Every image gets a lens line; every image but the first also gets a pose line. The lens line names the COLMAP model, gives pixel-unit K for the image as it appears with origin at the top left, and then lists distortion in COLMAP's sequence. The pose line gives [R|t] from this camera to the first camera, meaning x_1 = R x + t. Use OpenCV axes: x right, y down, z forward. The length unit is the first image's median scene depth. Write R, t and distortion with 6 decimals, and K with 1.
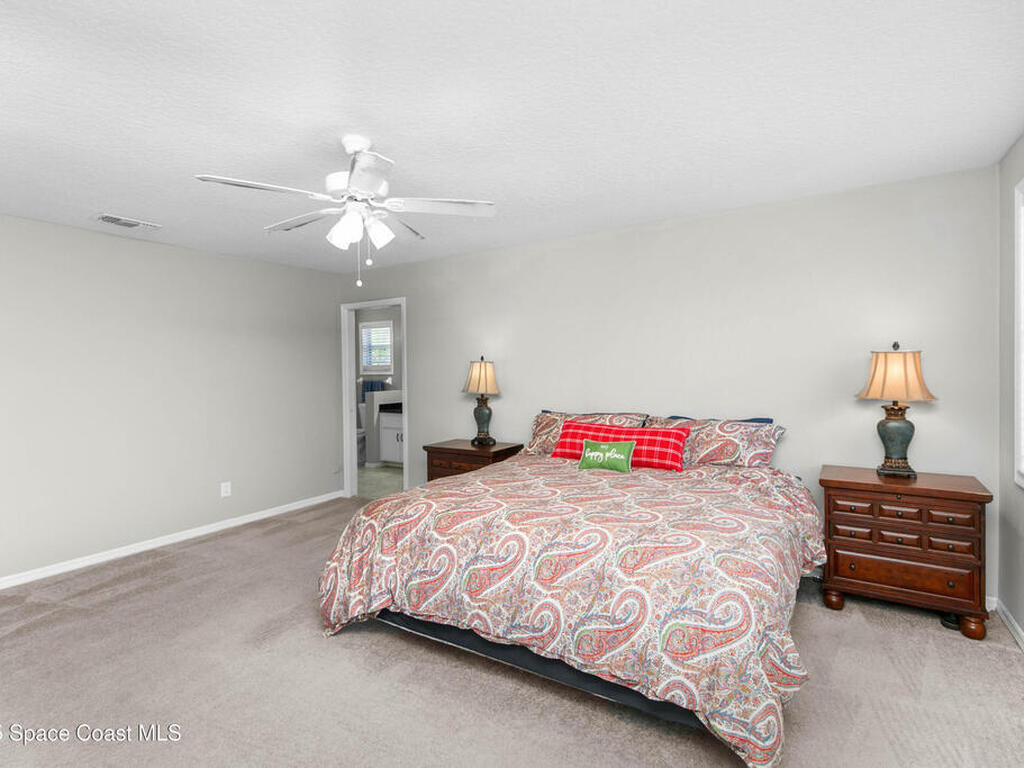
lens RADIAL K [[521.3, 0, 510.7], [0, 521.3, 355.5], [0, 0, 1]] dist [-0.000718, -0.001911]
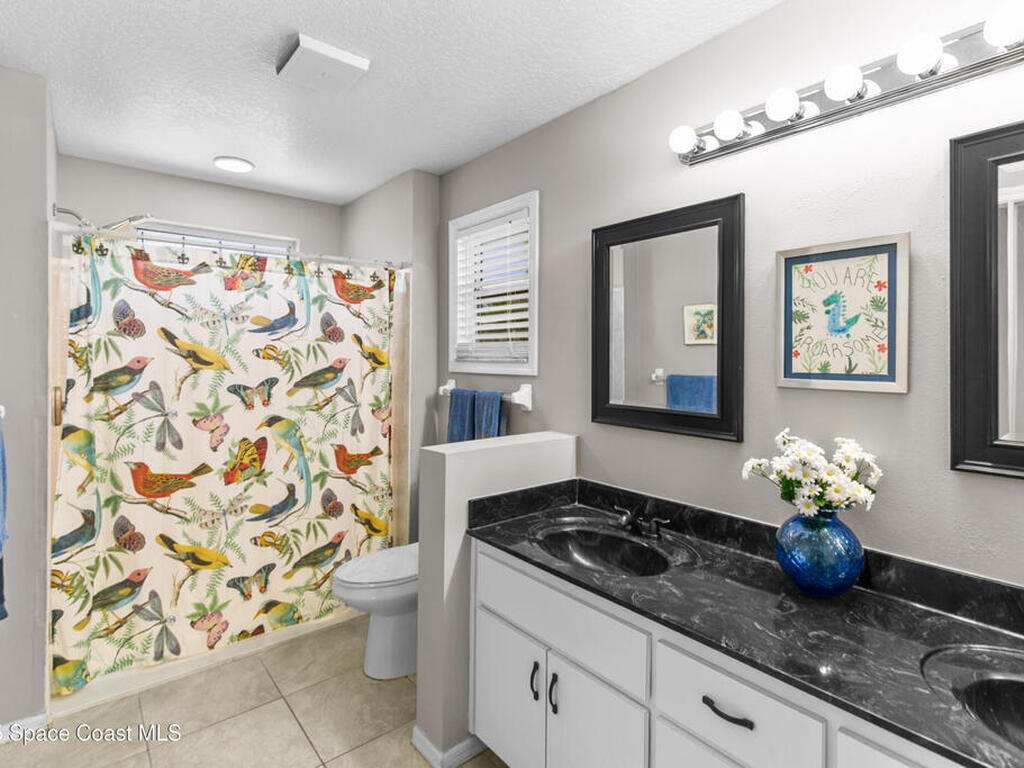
lens RADIAL K [[521.3, 0, 510.7], [0, 521.3, 355.5], [0, 0, 1]] dist [-0.000718, -0.001911]
pose [[0.944639, 0.012435, -0.327875, -0.142481], [-0.007019, 0.999819, 0.017697, 0.020418], [0.328036, -0.014416, 0.944555, 0.714609]]
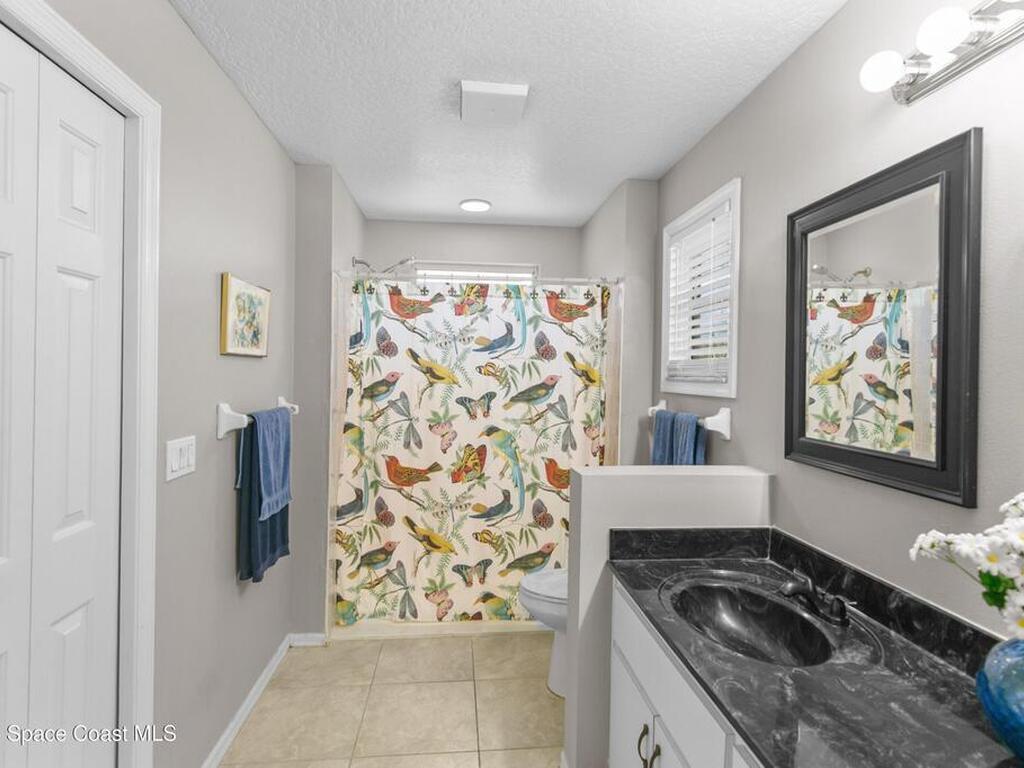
lens RADIAL K [[532.9, 0, 511.1], [0, 532.9, 373.0], [0, 0, 1]] dist [0.011821, -0.010949]
pose [[0.605814, 0.019036, -0.795379, -0.088321], [-0.007078, 0.999803, 0.018537, 0.020918], [0.795575, -0.005600, 0.605829, 0.758784]]
